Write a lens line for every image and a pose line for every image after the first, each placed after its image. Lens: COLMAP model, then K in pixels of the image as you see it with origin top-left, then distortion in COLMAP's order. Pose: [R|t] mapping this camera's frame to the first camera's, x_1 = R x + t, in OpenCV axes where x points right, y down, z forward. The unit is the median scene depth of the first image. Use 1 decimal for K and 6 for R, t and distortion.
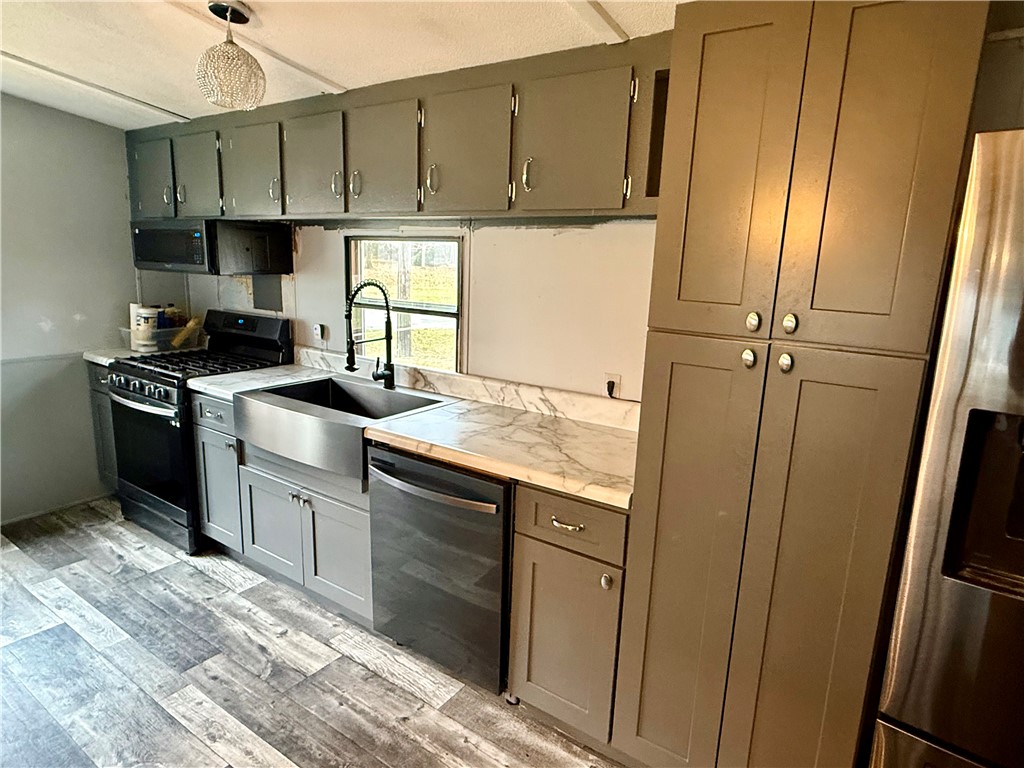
lens RADIAL K [[616.1, 0, 509.3], [0, 616.1, 389.4], [0, 0, 1]] dist [-0.007668, -0.000145]
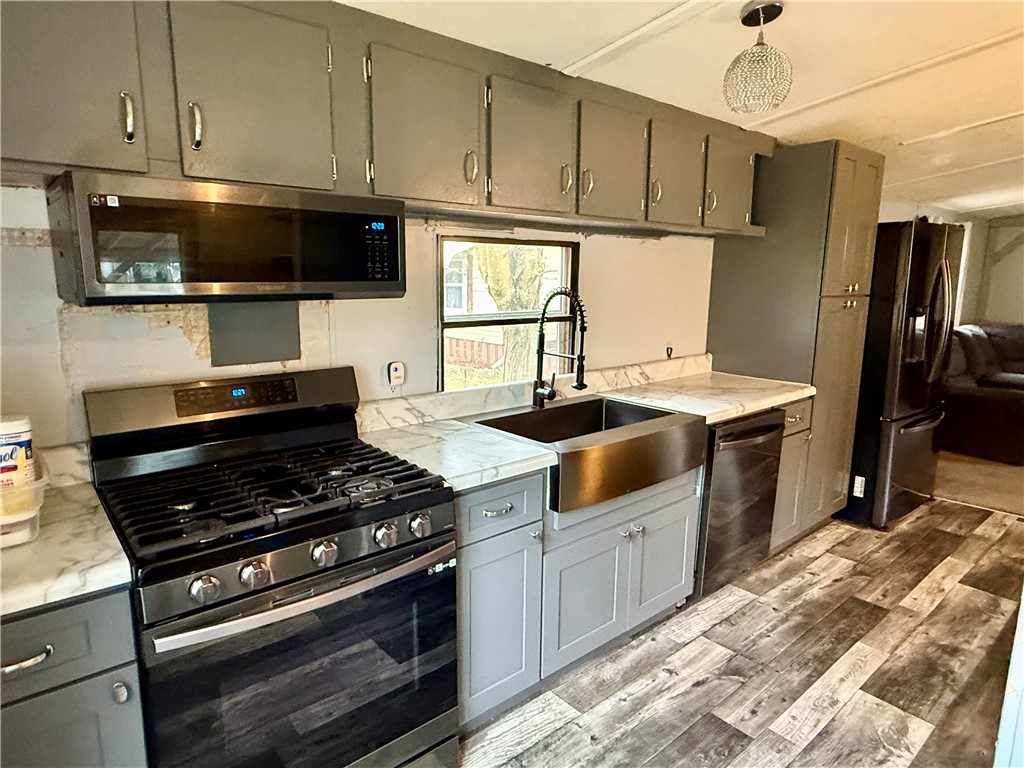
lens RADIAL K [[616.1, 0, 508.6], [0, 616.1, 383.8], [0, 0, 1]] dist [-0.007668, -0.000145]
pose [[0.246239, -0.204826, 0.947319, -1.115418], [0.195834, 0.967769, 0.158344, -0.198836], [-0.949218, 0.146526, 0.278414, 0.834296]]
